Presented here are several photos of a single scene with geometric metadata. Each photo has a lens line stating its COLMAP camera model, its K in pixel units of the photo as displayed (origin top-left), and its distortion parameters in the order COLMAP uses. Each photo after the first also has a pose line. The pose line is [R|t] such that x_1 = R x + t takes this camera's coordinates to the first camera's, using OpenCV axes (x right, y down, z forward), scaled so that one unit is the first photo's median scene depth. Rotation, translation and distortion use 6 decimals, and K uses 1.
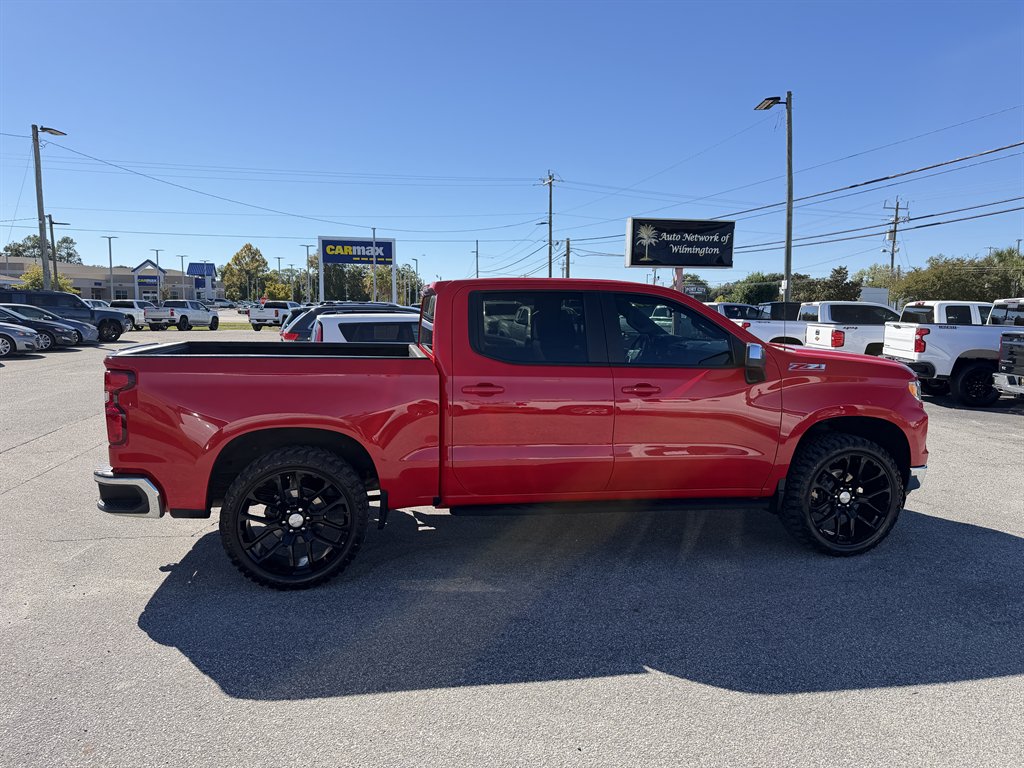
lens RADIAL K [[723.2, 0, 519.4], [0, 723.2, 381.5], [0, 0, 1]] dist [0.050936, -0.057286]
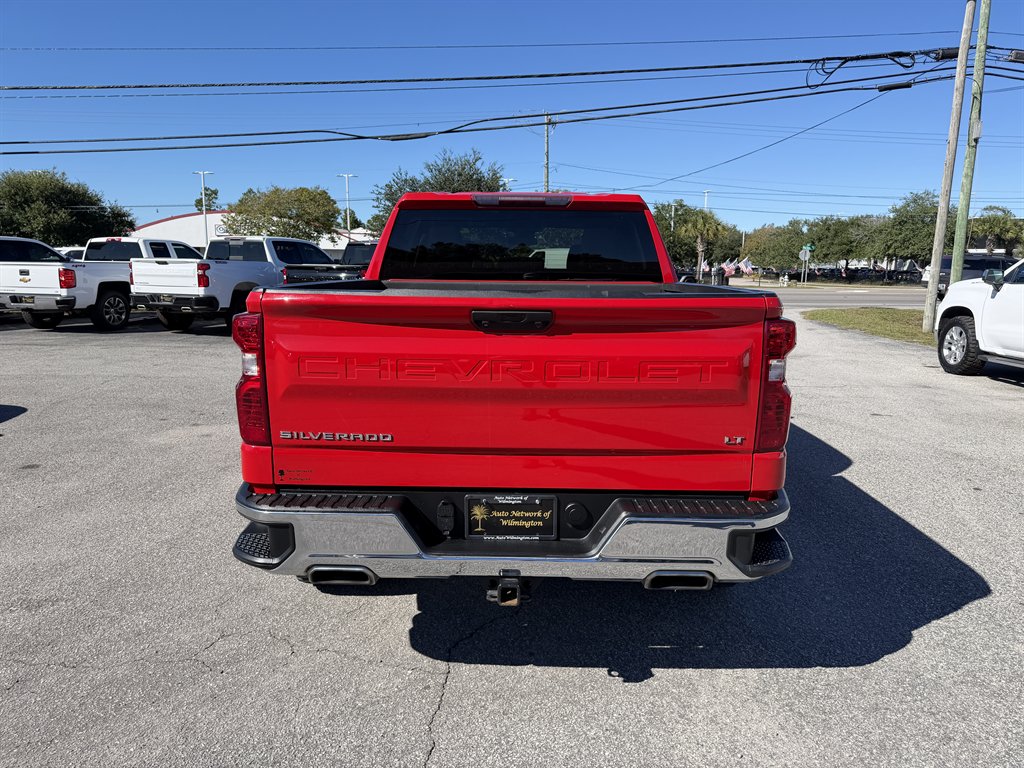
lens RADIAL K [[723.2, 0, 521.4], [0, 723.2, 382.3], [0, 0, 1]] dist [0.050936, -0.057286]
pose [[0.198238, -0.166090, 0.965979, -0.196353], [0.090880, 0.984407, 0.150608, -0.011657], [-0.975932, 0.057932, 0.210241, 0.186353]]
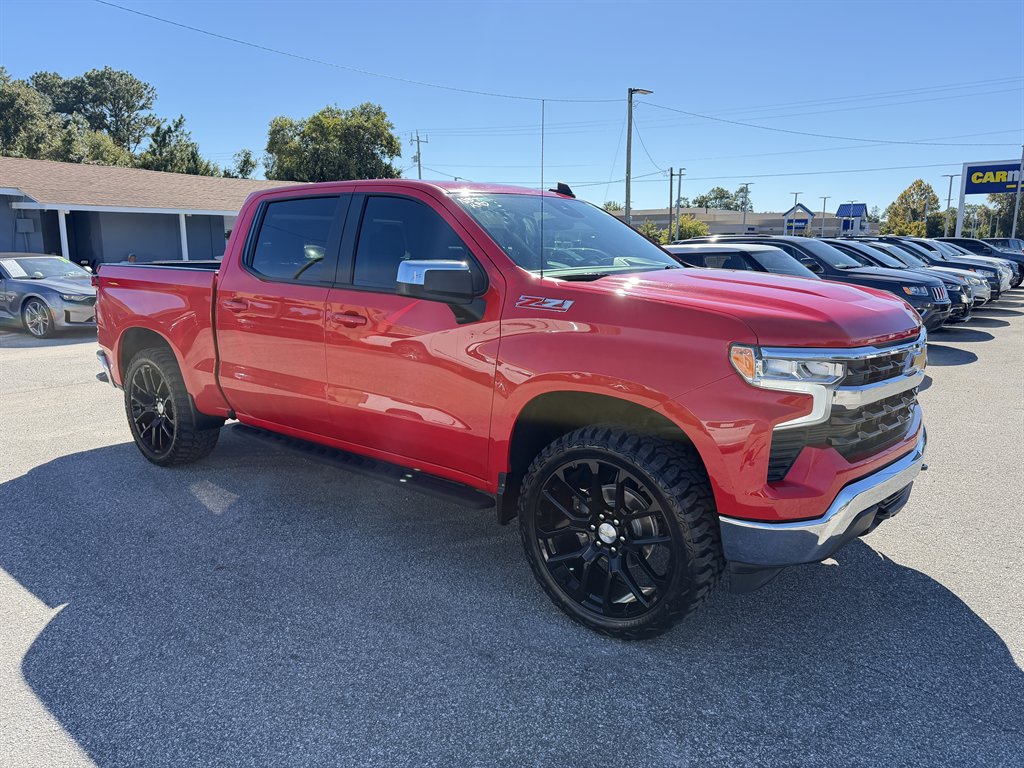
lens RADIAL K [[723.2, 0, 514.9], [0, 723.2, 382.5], [0, 0, 1]] dist [0.050936, -0.057286]
pose [[0.648442, 0.130464, -0.750002, 0.165811], [-0.072478, 0.991310, 0.109777, -0.003332], [0.757806, -0.016825, 0.652263, 0.117057]]
